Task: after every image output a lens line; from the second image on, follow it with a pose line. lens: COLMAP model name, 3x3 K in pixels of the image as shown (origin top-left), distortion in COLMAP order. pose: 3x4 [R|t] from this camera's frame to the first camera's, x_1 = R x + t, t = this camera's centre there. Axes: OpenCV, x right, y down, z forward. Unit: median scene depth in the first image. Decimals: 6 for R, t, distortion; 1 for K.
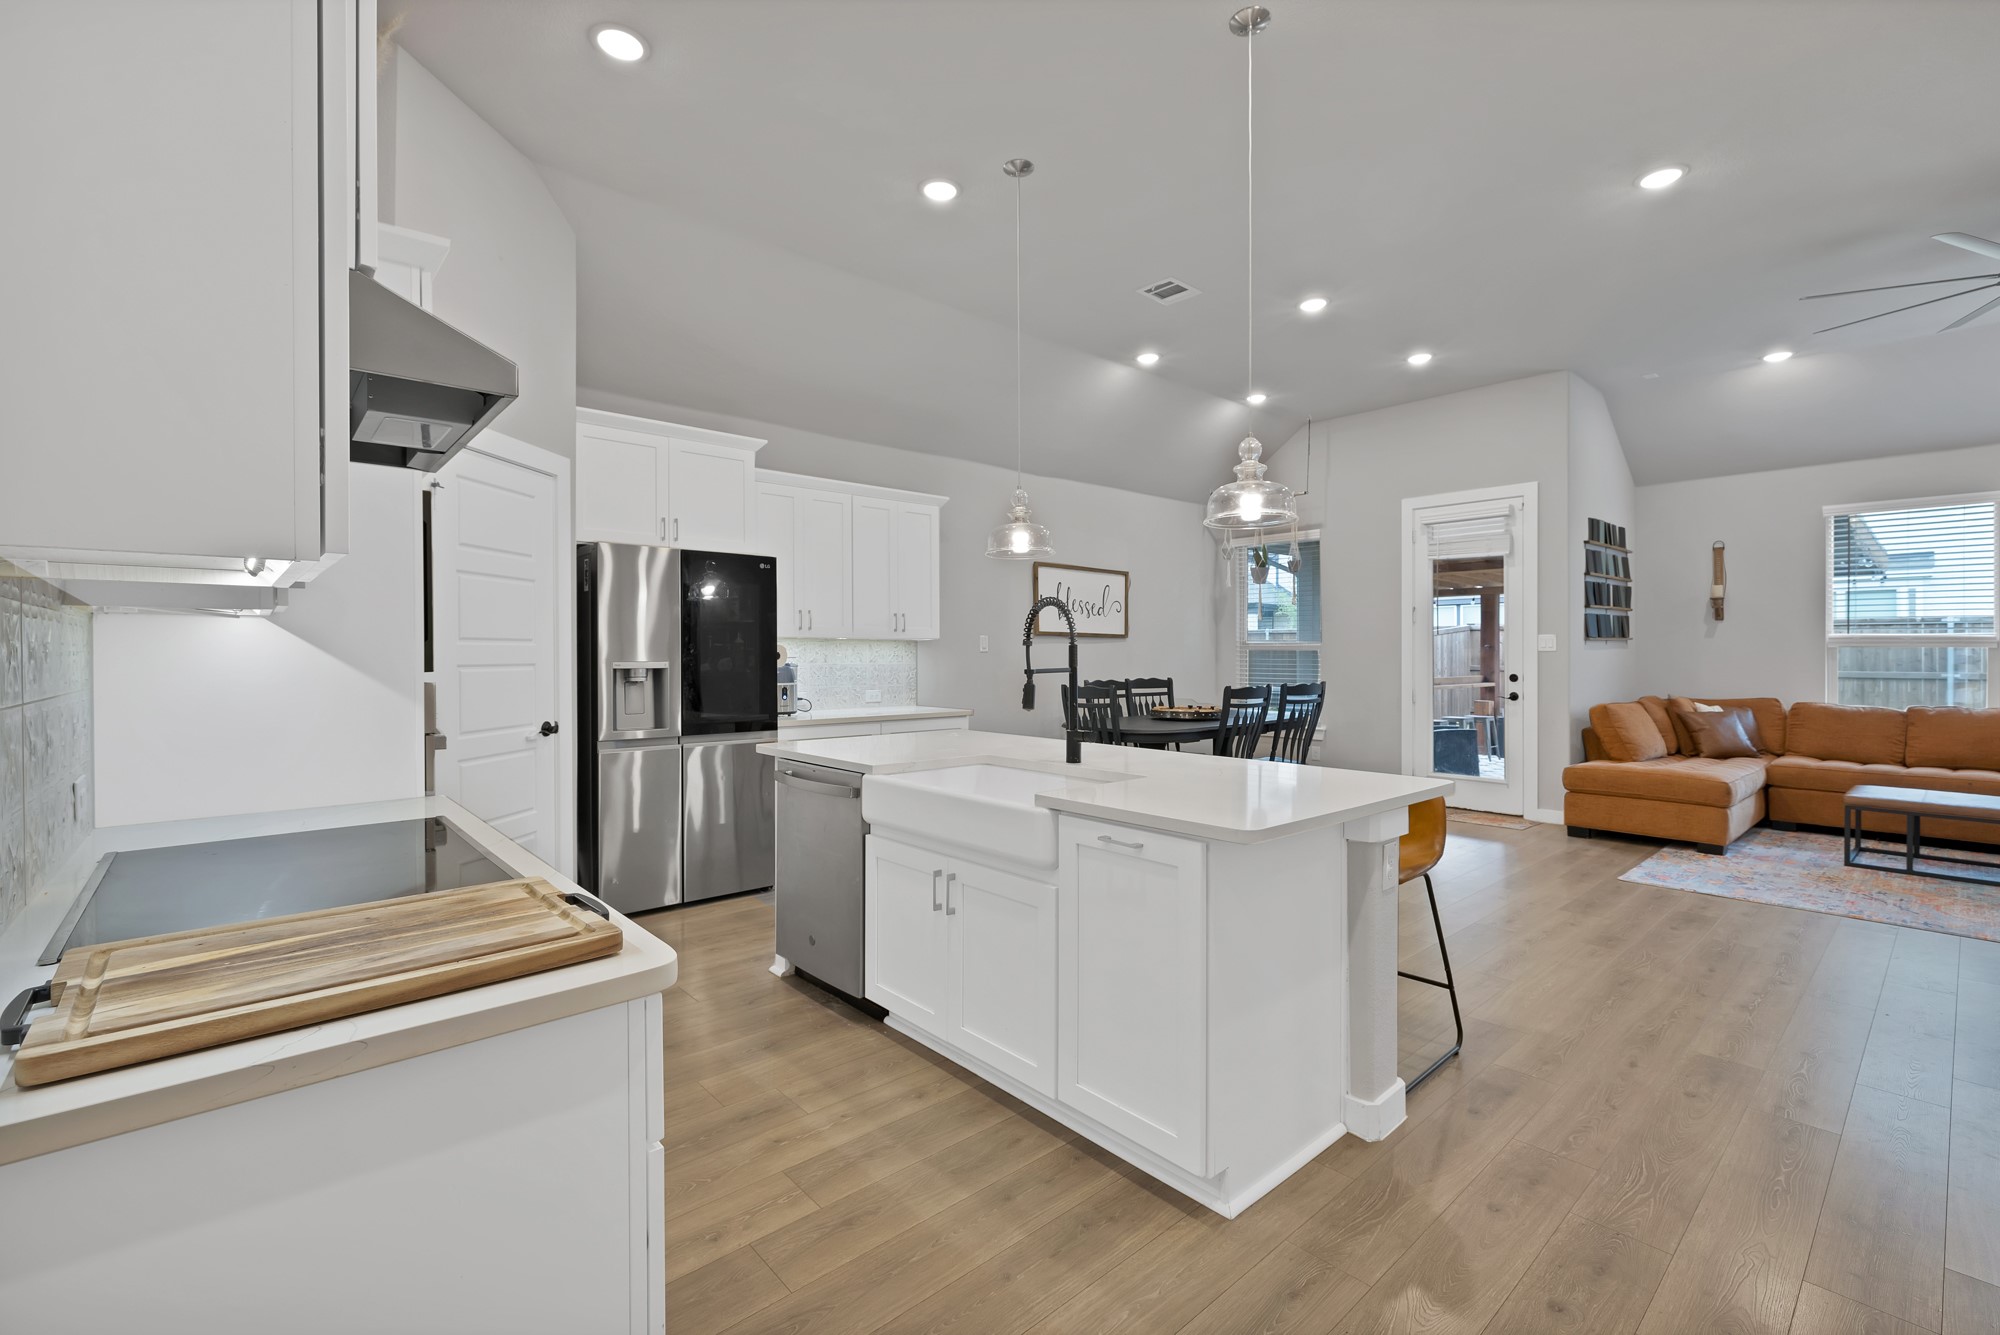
lens RADIAL K [[890.0, 0, 1010.1], [0, 890.0, 655.4], [0, 0, 1]] dist [0.017110, -0.000215]
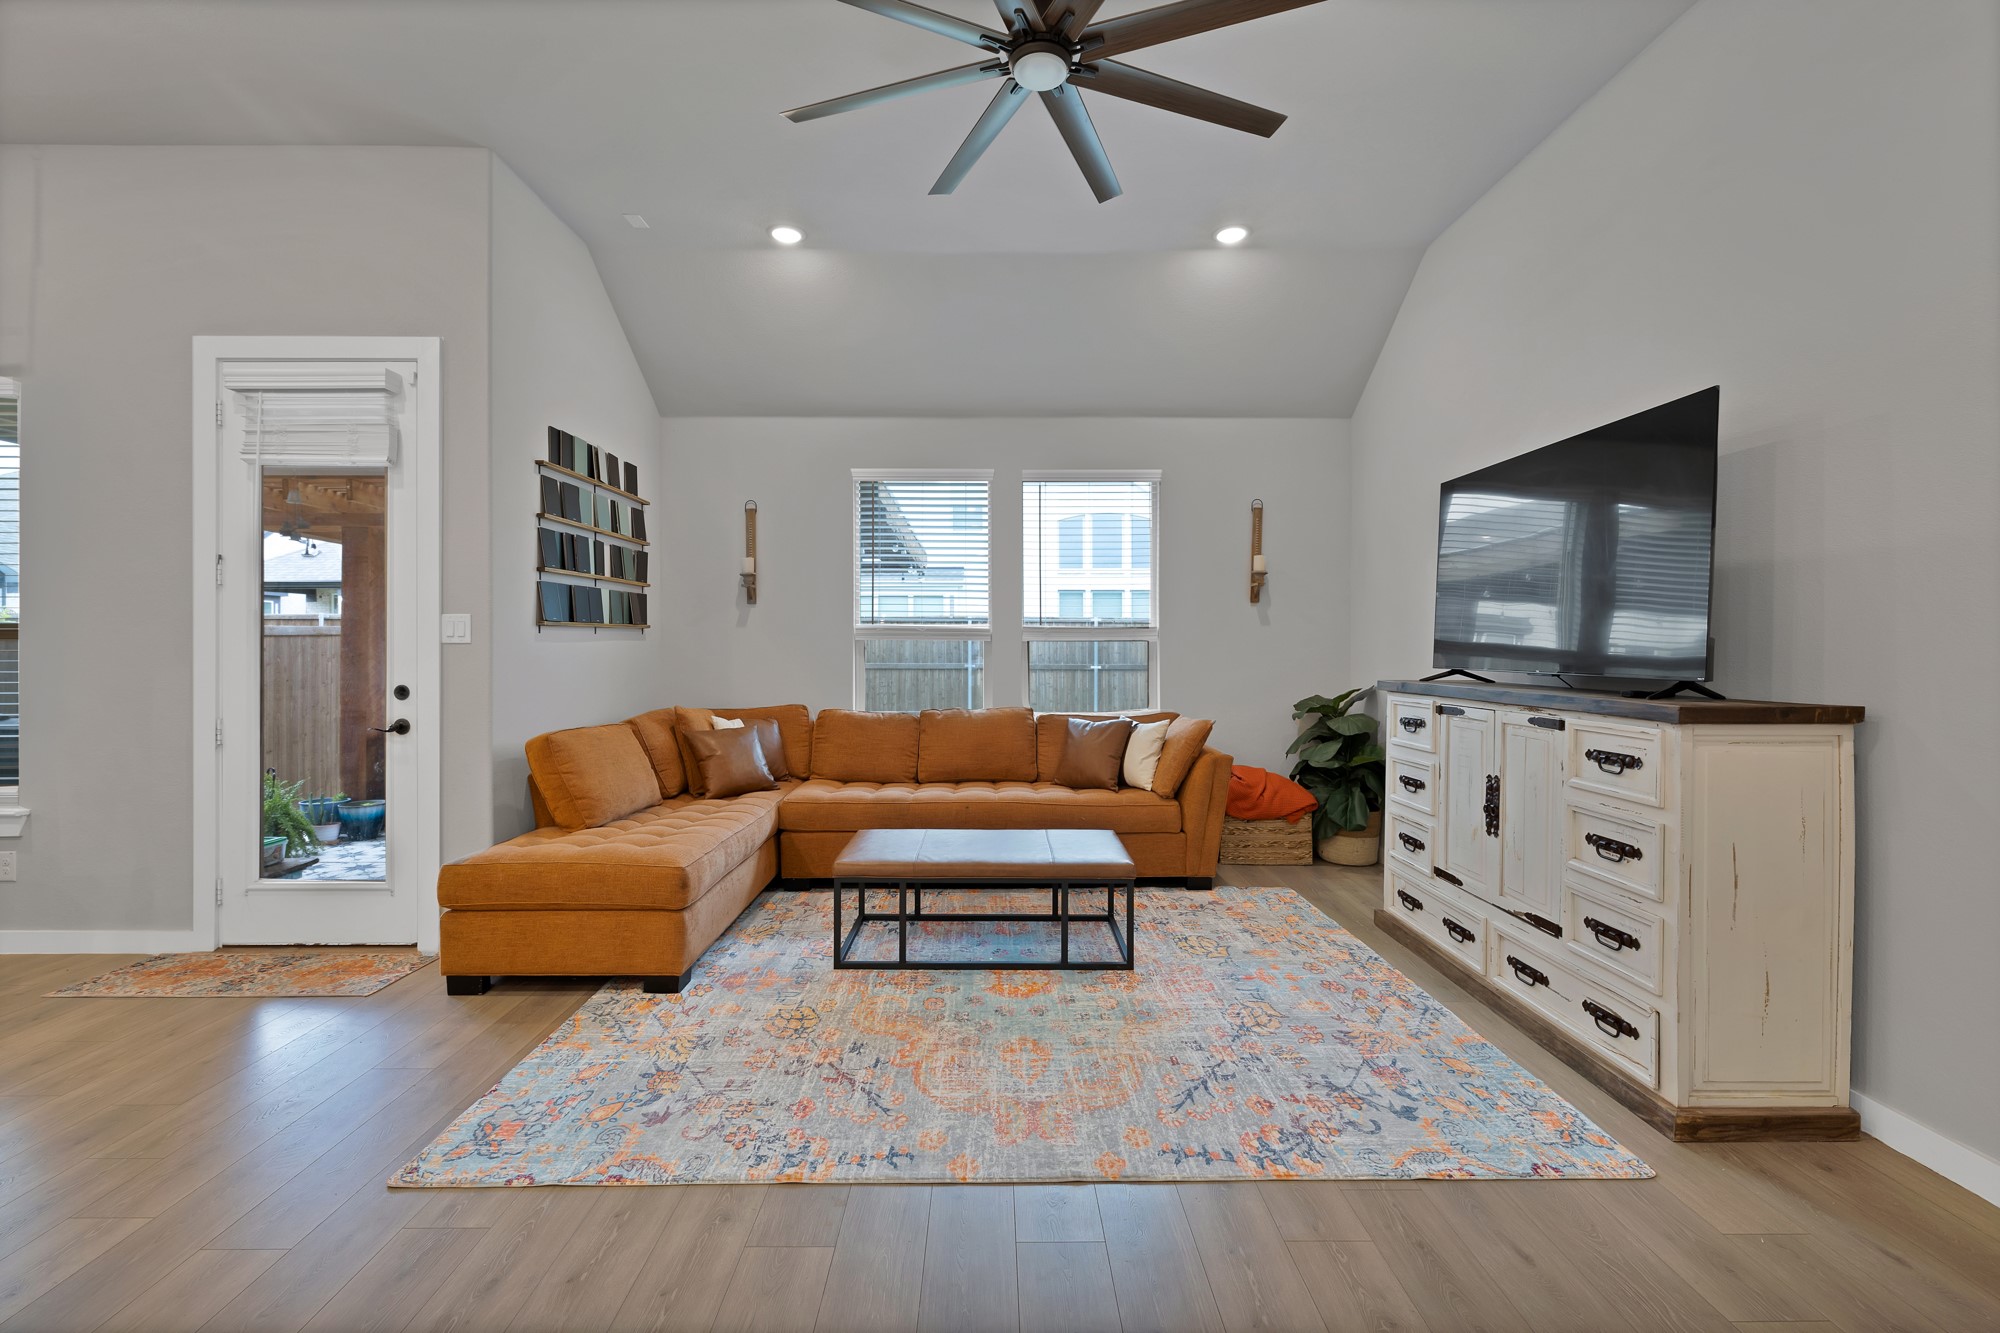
lens RADIAL K [[890.0, 0, 1010.1], [0, 890.0, 654.4], [0, 0, 1]] dist [0.017110, -0.000215]
pose [[0.667237, -0.006627, 0.744816, 0.405396], [0.002031, 0.999973, 0.007078, -0.001089], [-0.744843, -0.003210, 0.667232, 0.362444]]
